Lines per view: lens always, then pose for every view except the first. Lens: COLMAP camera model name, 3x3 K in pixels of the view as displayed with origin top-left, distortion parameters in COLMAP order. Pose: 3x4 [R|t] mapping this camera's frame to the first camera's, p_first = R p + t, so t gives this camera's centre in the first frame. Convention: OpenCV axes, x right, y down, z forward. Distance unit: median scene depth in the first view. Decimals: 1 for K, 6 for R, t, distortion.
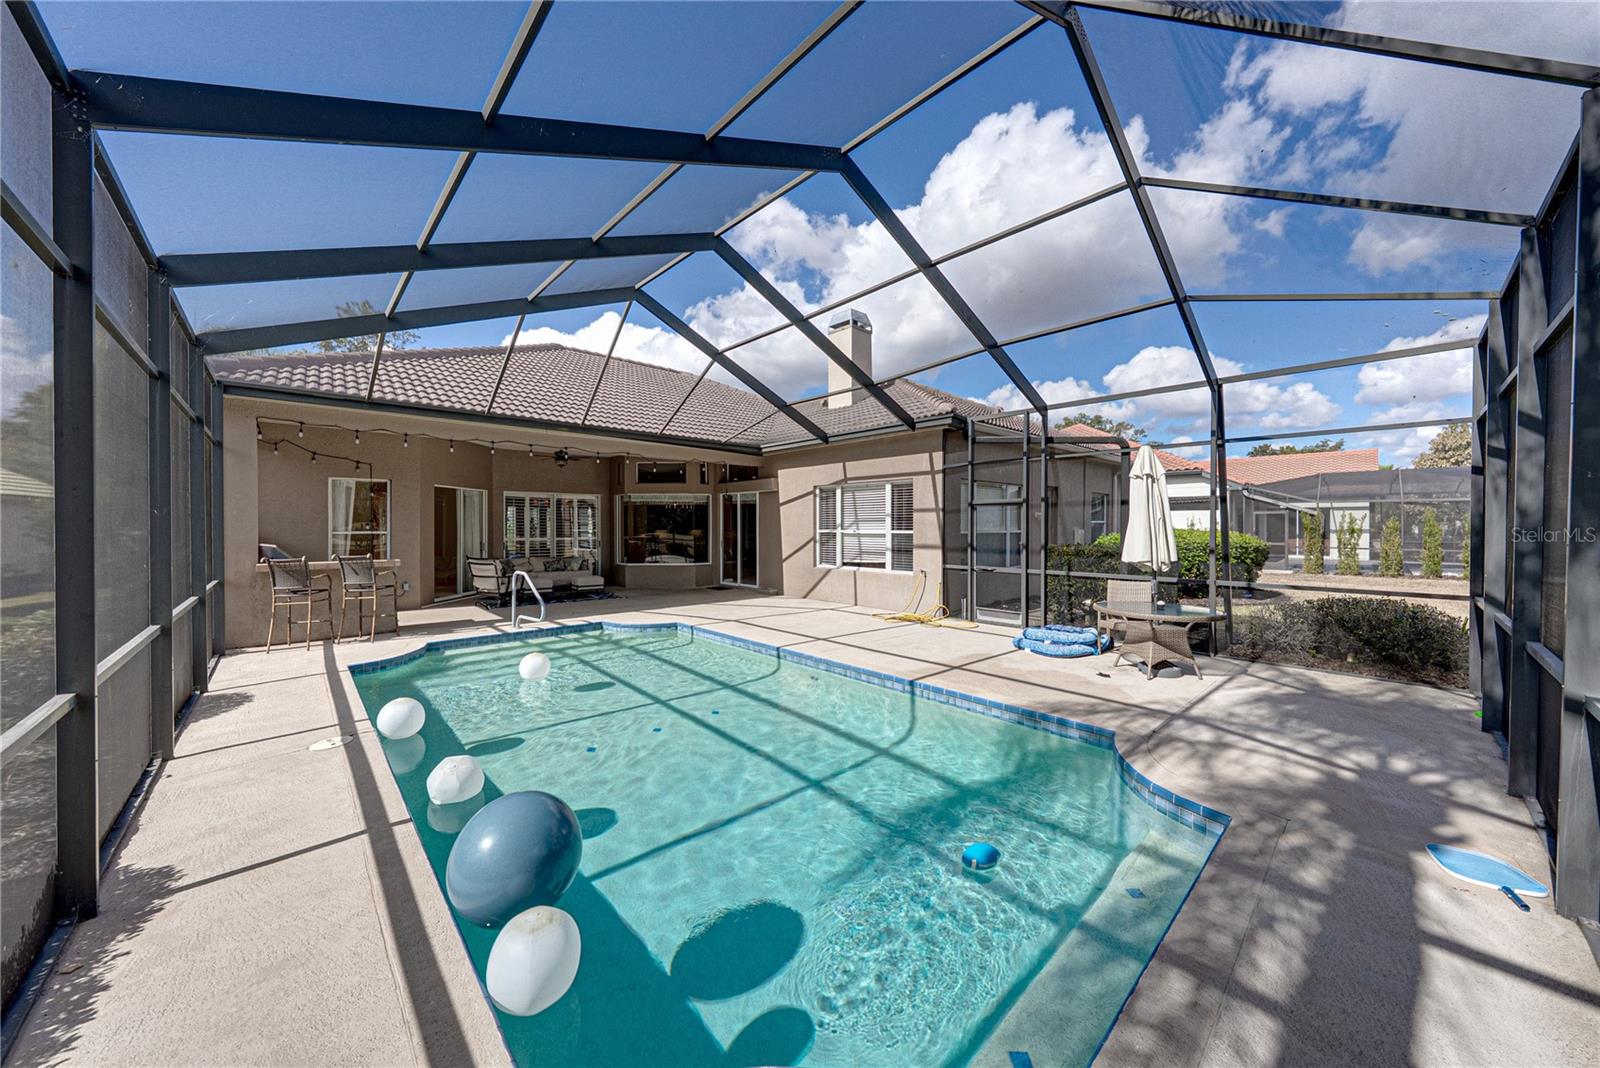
lens RADIAL K [[555.7, 0, 803.7], [0, 555.7, 530.7], [0, 0, 1]] dist [-0.001102, -0.000094]
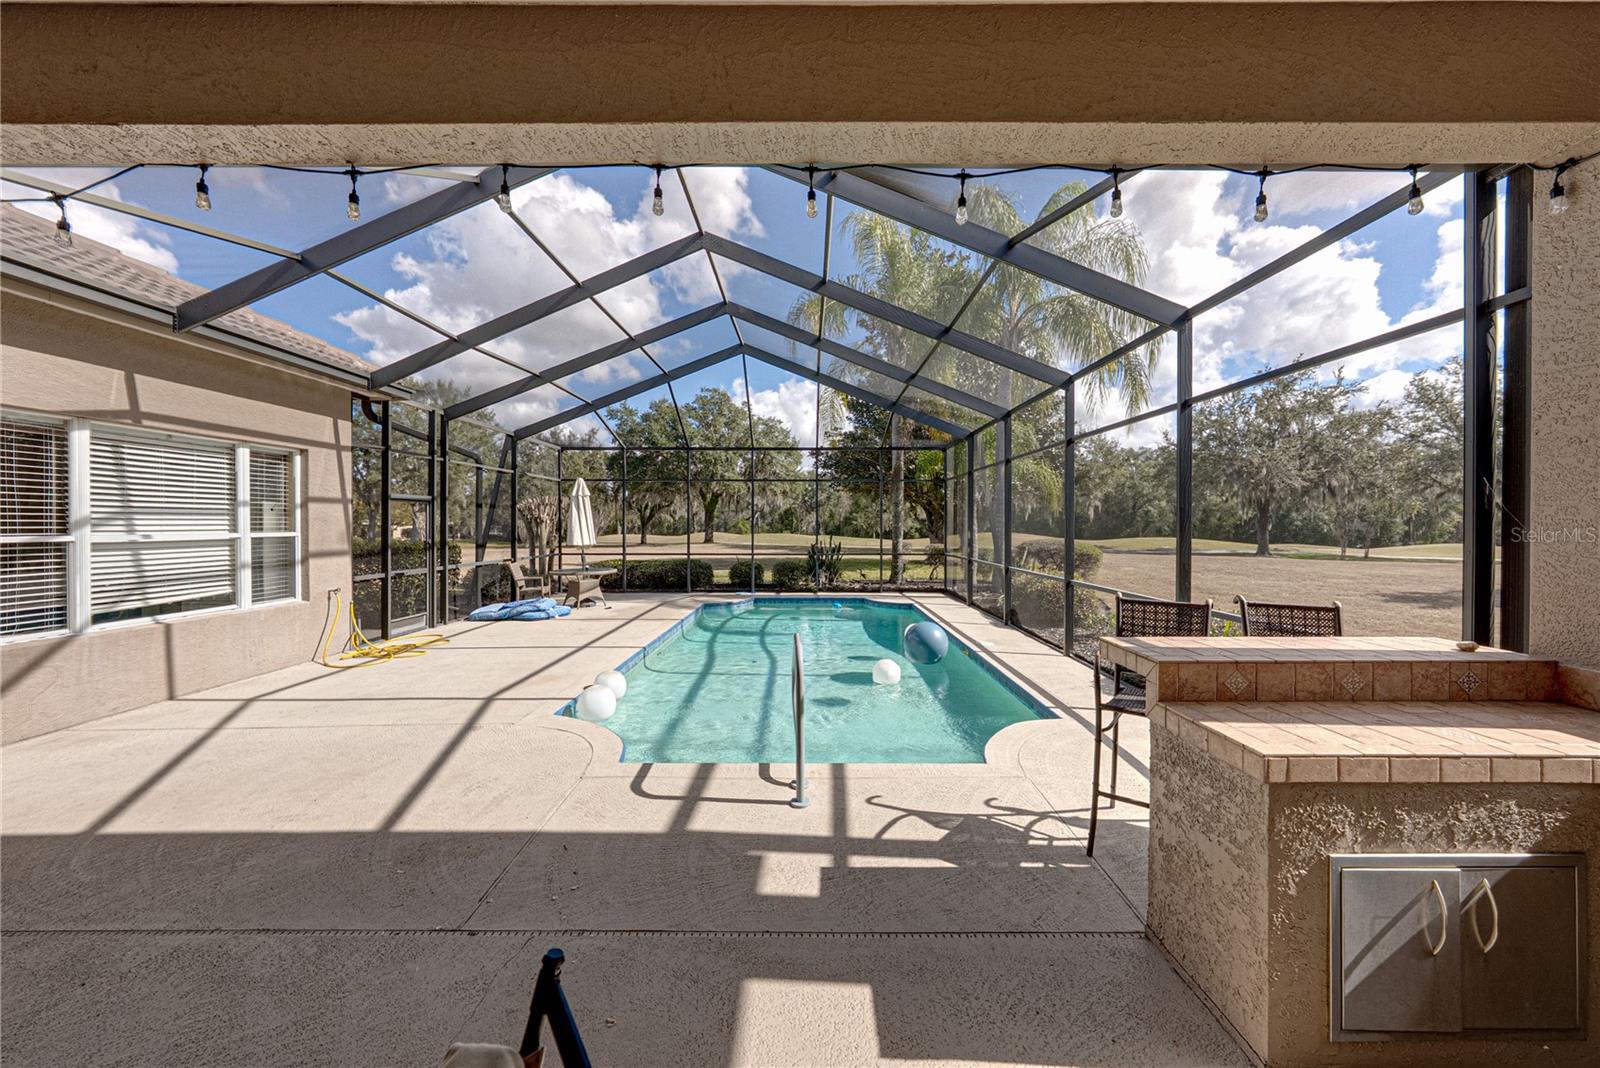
lens RADIAL K [[551.0, 0, 811.5], [0, 551.0, 525.4], [0, 0, 1]] dist [0.000204, 0.000002]
pose [[-0.730804, -0.003451, 0.682579, -0.578190], [0.004587, 0.999940, 0.009967, -0.009048], [-0.682572, 0.010415, -0.730744, 0.937009]]
